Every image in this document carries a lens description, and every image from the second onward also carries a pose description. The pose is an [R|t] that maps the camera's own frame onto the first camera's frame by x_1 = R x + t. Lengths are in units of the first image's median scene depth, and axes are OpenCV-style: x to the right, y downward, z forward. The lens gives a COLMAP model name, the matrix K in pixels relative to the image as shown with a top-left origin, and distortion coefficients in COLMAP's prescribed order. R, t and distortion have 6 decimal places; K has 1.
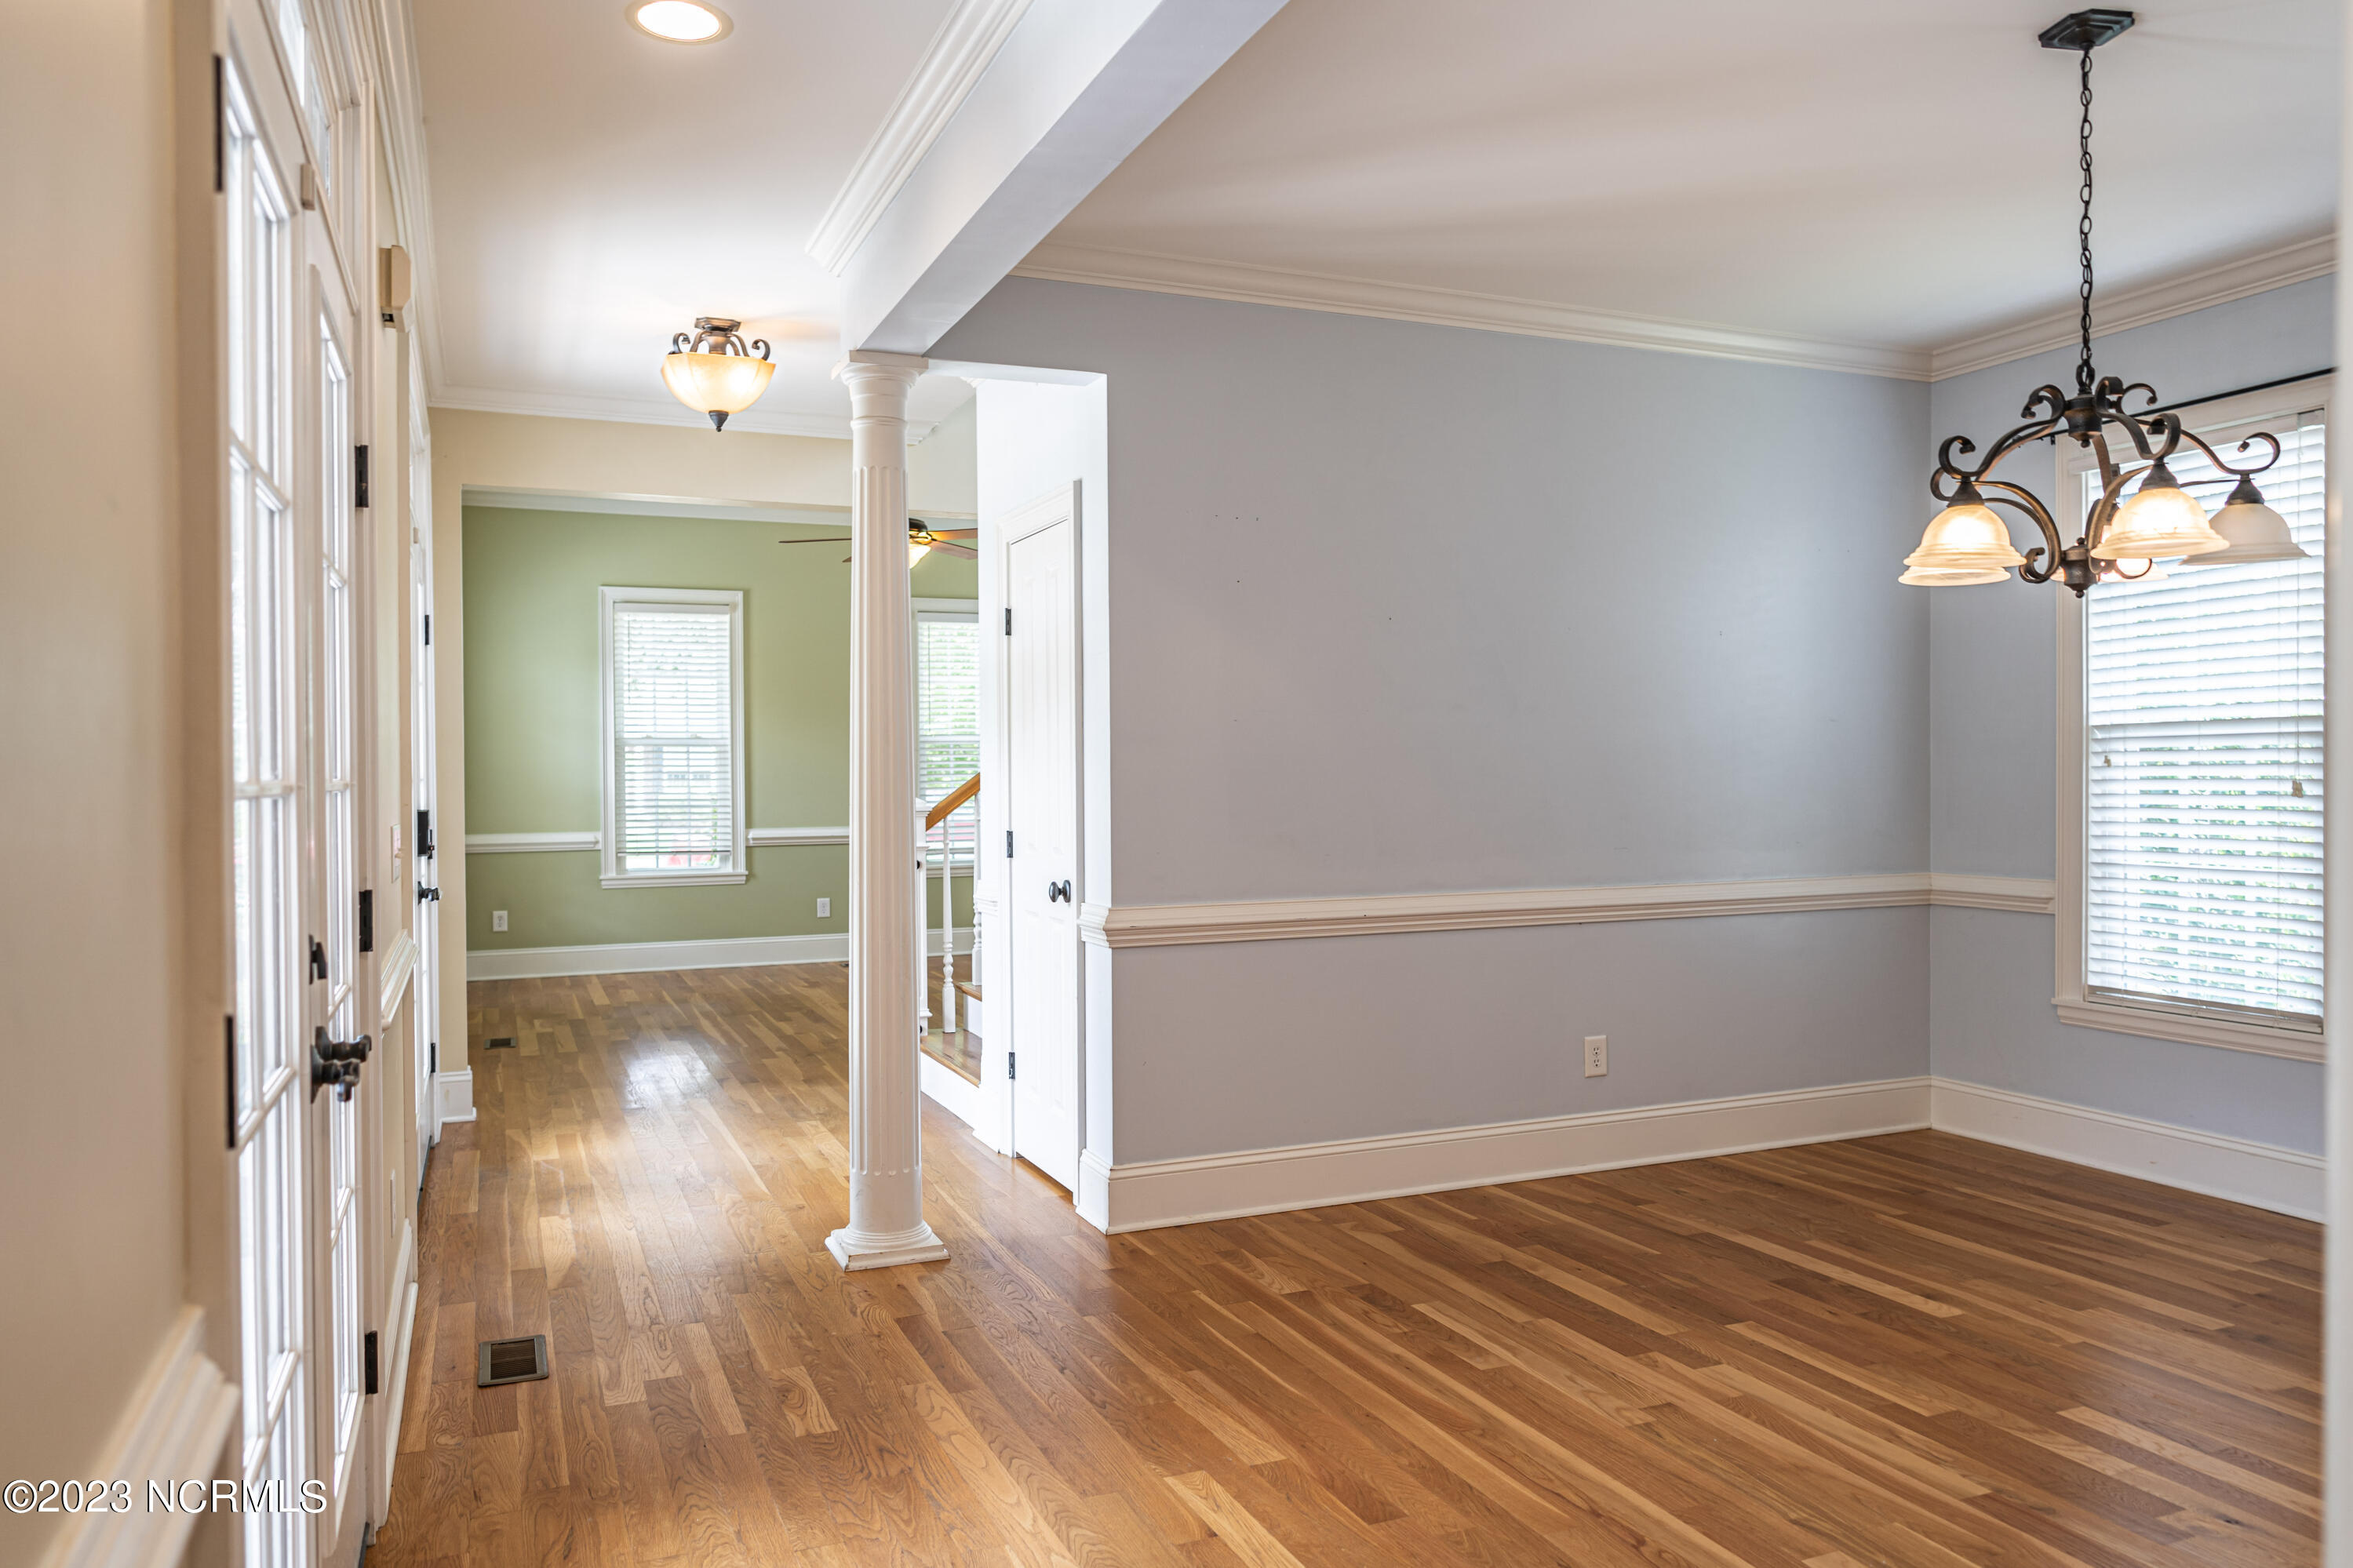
lens RADIAL K [[1571.3, 0, 1176.5], [0, 1571.3, 784.0], [0, 0, 1]] dist [0.005329, 0.002650]
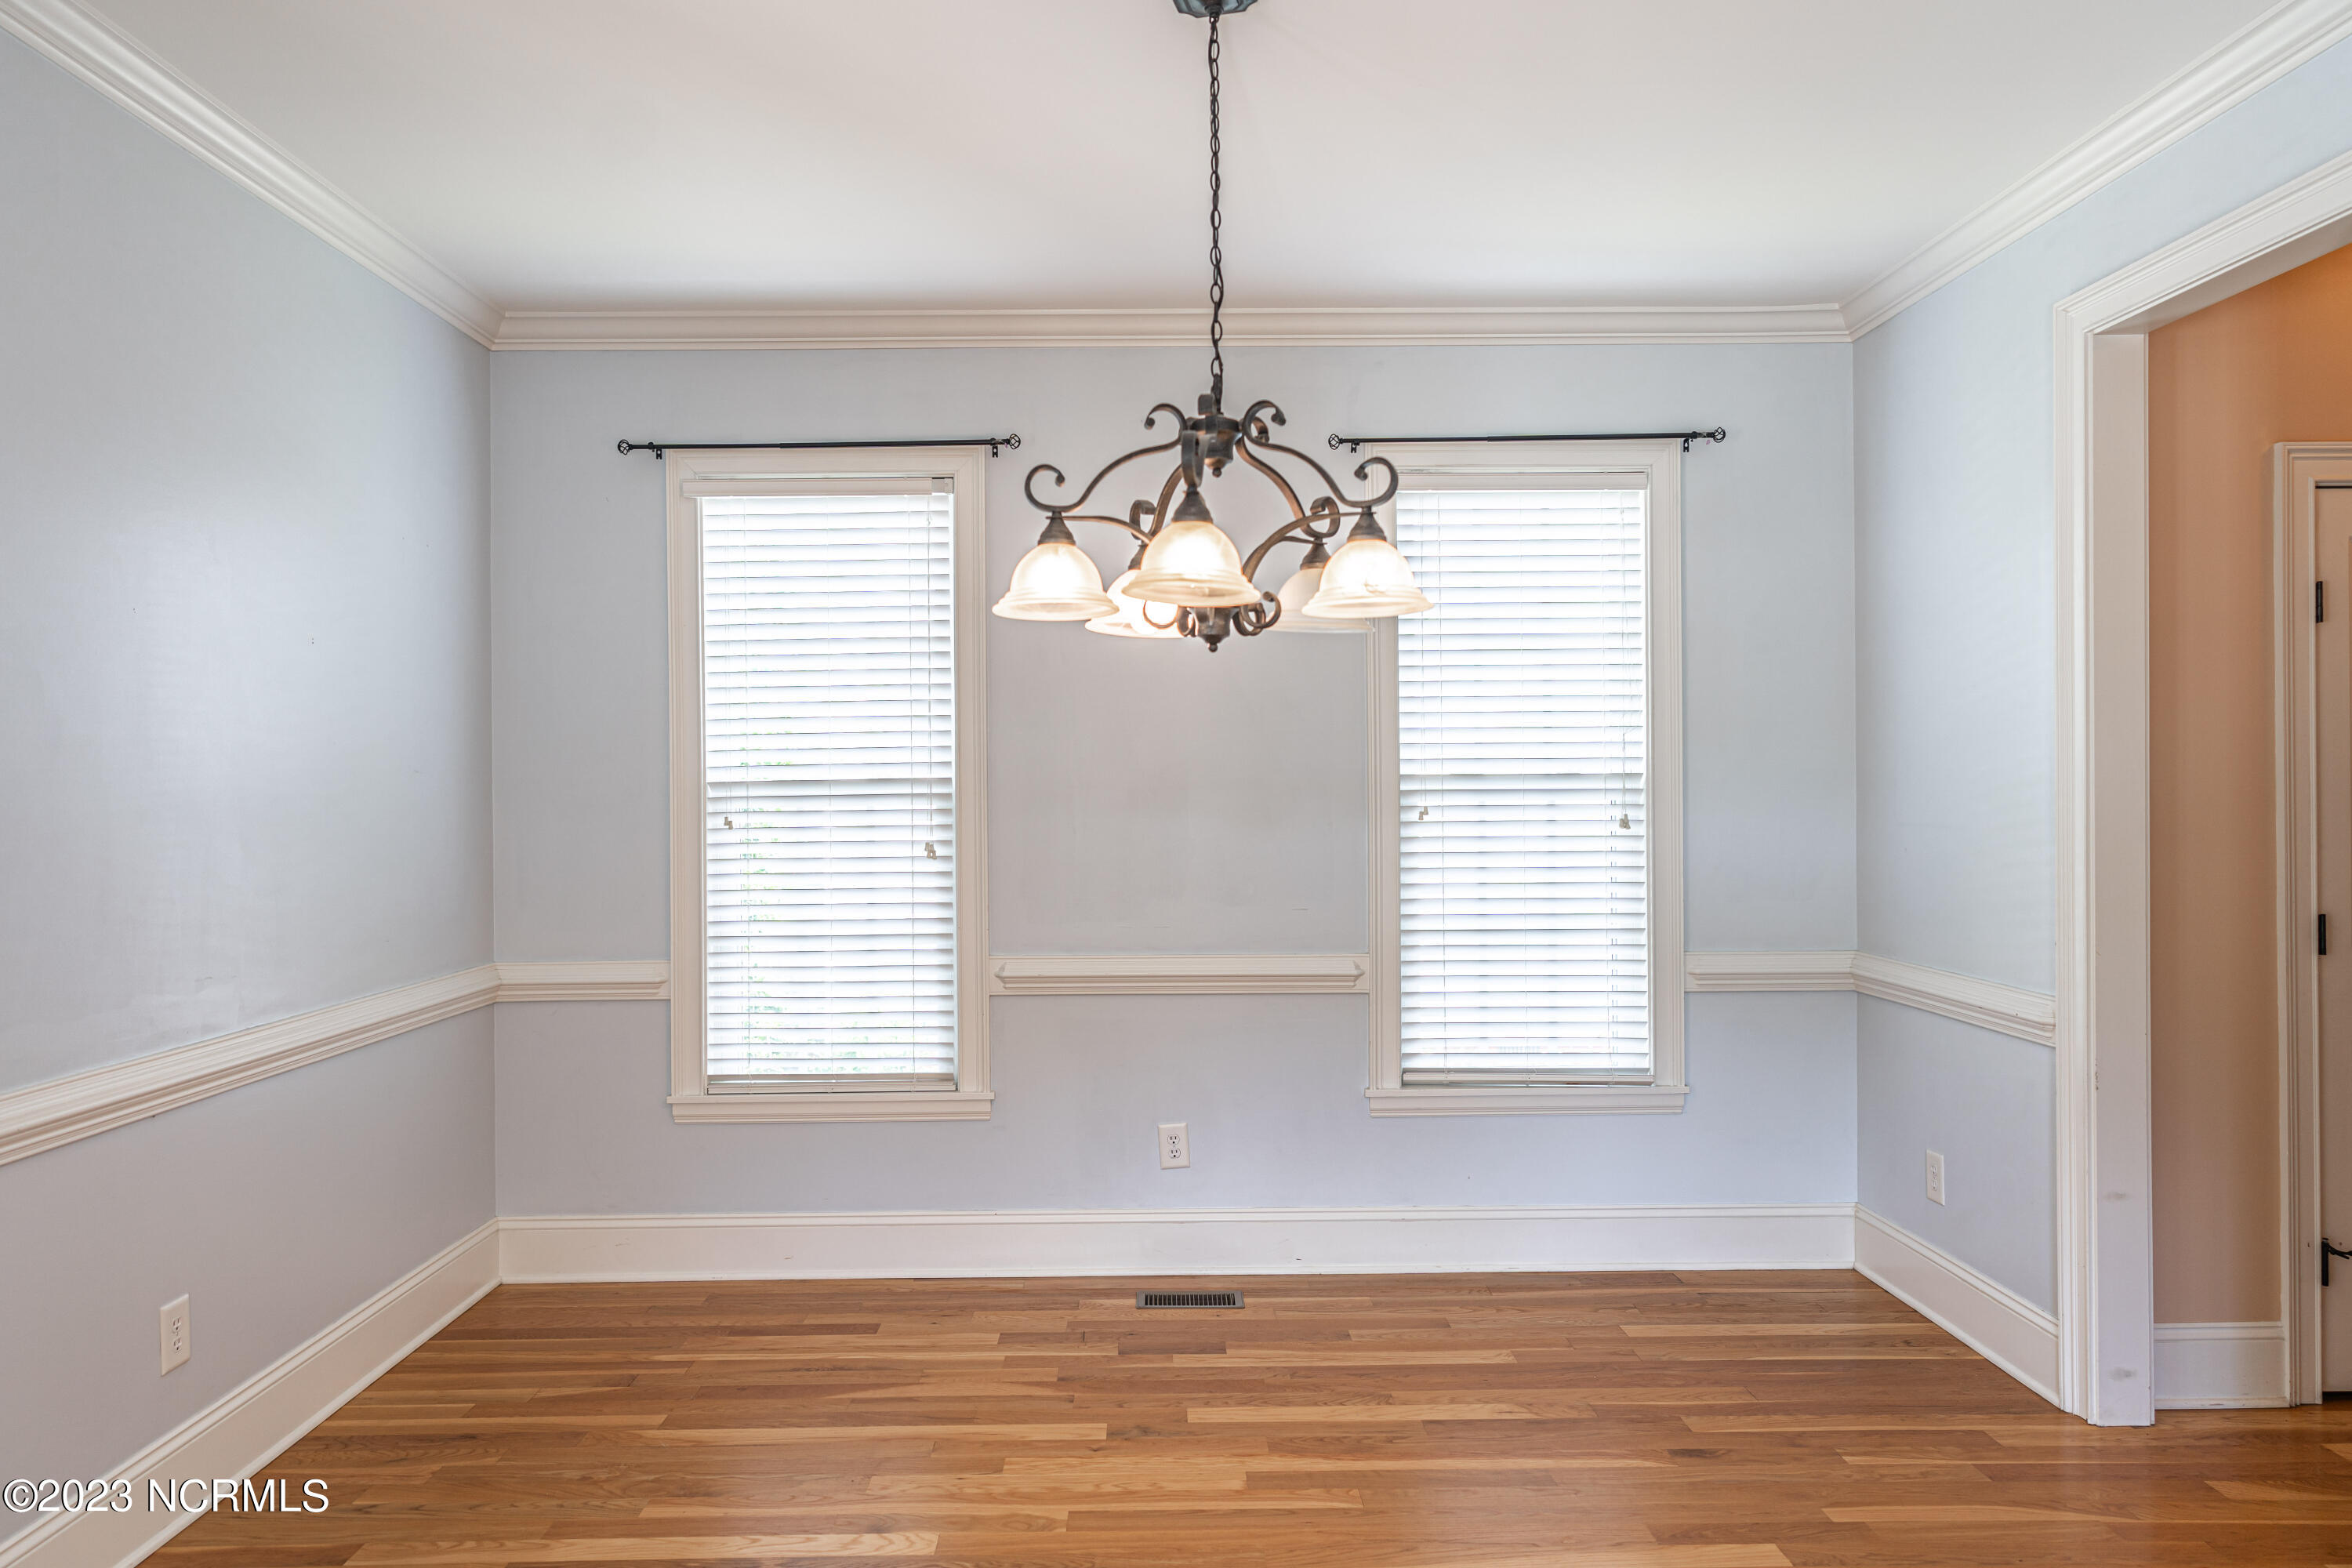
lens RADIAL K [[1595.5, 0, 1170.1], [0, 1595.5, 778.0], [0, 0, 1]] dist [-0.001594, -0.001663]
pose [[0.378417, -0.003057, 0.925630, -0.173018], [0.010710, 0.999942, -0.001076, -0.040481], [-0.925573, 0.010321, 0.378428, 0.471816]]
